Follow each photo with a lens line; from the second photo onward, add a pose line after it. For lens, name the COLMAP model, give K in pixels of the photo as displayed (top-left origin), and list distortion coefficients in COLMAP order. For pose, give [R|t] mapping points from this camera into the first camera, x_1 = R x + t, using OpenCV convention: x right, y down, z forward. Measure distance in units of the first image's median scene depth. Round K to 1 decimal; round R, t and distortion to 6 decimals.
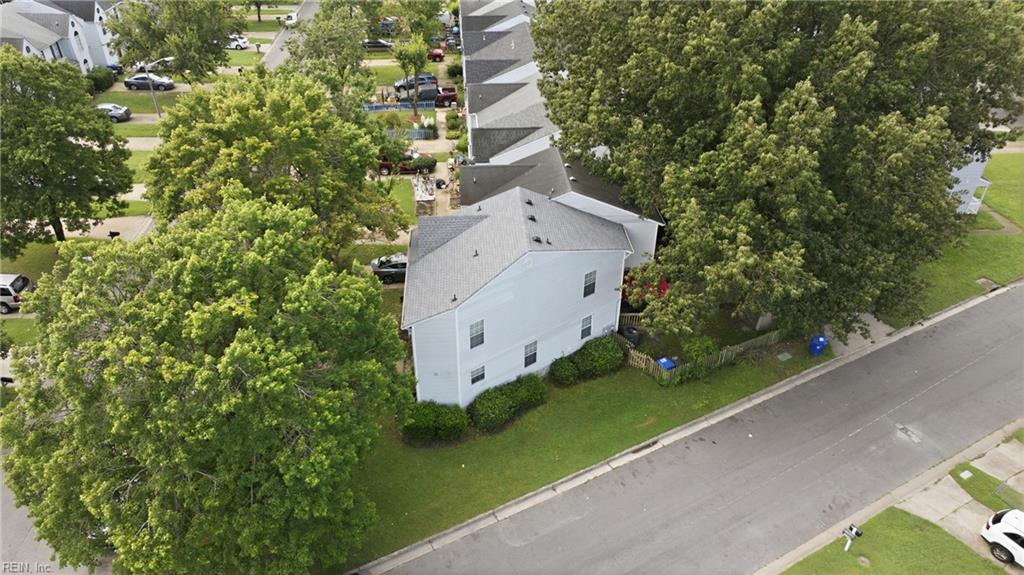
lens RADIAL K [[727.3, 0, 512.0], [0, 727.3, 287.5], [0, 0, 1]] dist [-0.064743, 0.063168]
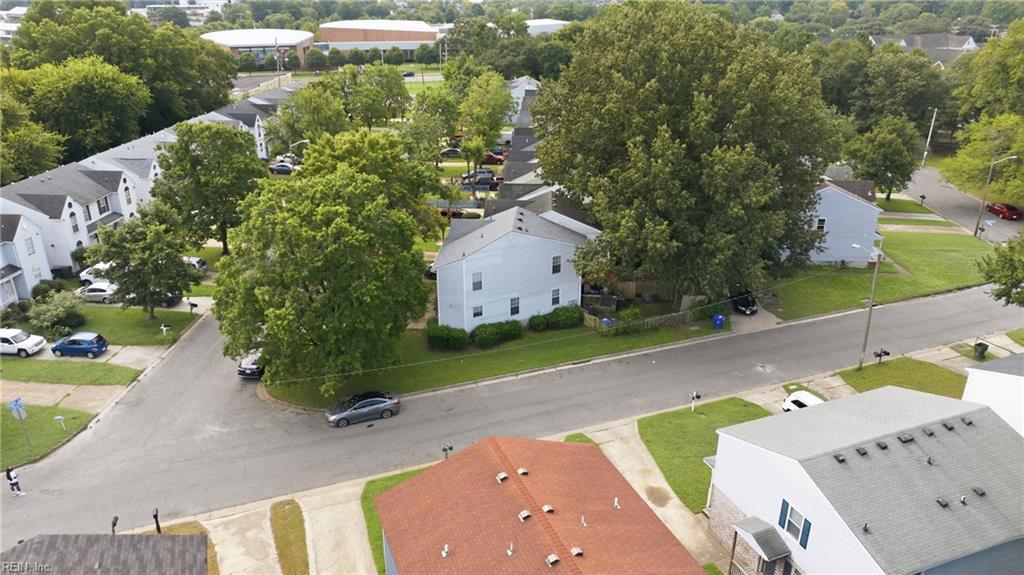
lens RADIAL K [[727.3, 0, 512.0], [0, 727.3, 287.5], [0, 0, 1]] dist [-0.064743, 0.063168]
pose [[0.991446, 0.044558, -0.122680, 0.218054], [-0.067910, 0.978783, -0.193317, 0.370037], [0.111463, 0.199994, 0.973436, -0.540015]]
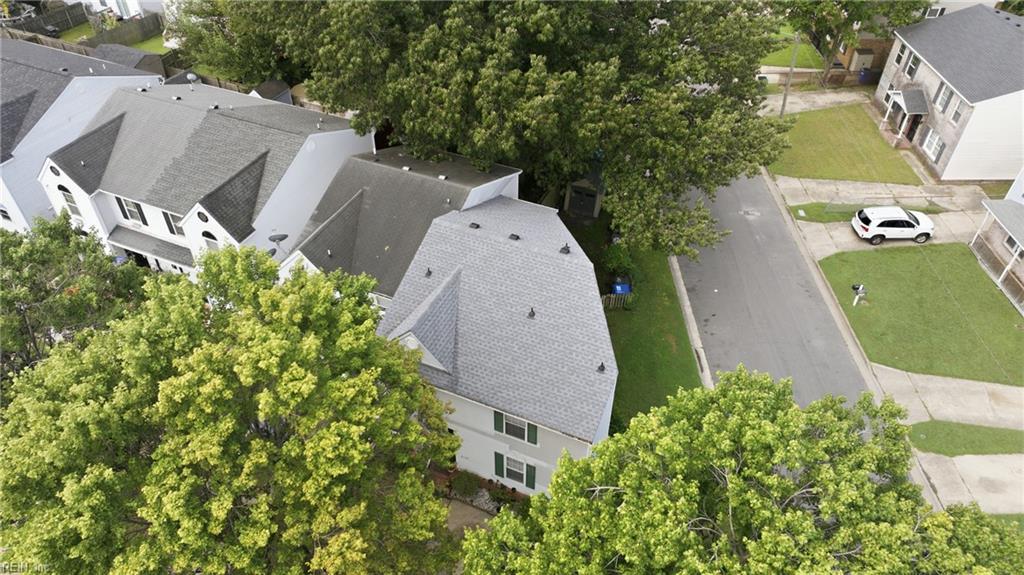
lens RADIAL K [[727.3, 0, 512.0], [0, 727.3, 287.5], [0, 0, 1]] dist [-0.064743, 0.063168]
pose [[0.476635, -0.582878, 0.658082, -0.530525], [0.491581, 0.797327, 0.350168, -0.331349], [-0.728812, 0.156598, 0.666566, 0.506778]]
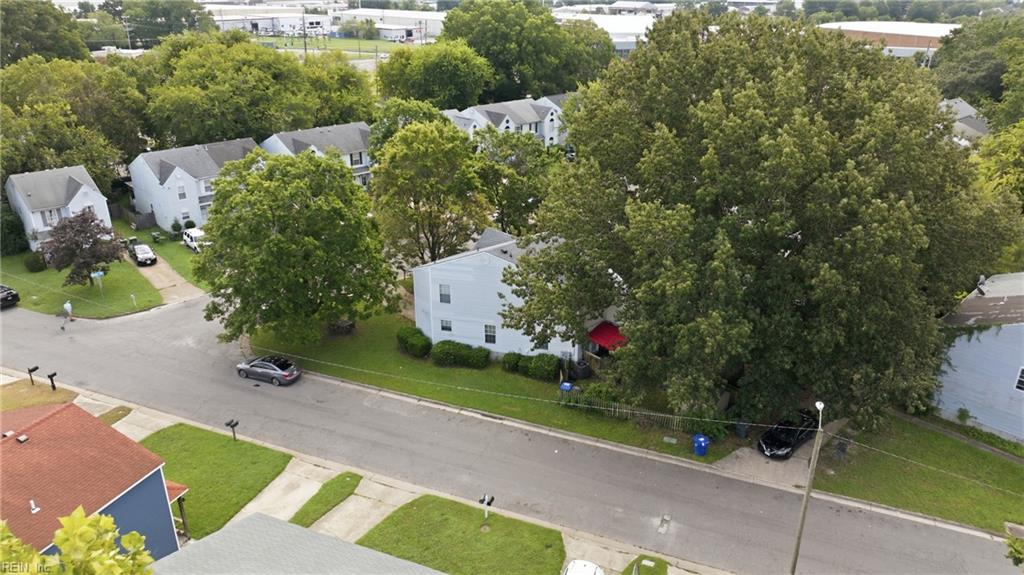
lens RADIAL K [[727.3, 0, 512.0], [0, 727.3, 287.5], [0, 0, 1]] dist [-0.064743, 0.063168]
pose [[0.621299, 0.298312, -0.724567, 1.084547], [-0.436170, 0.899857, -0.003524, -0.002285], [0.650955, 0.318224, 0.689195, 0.043371]]
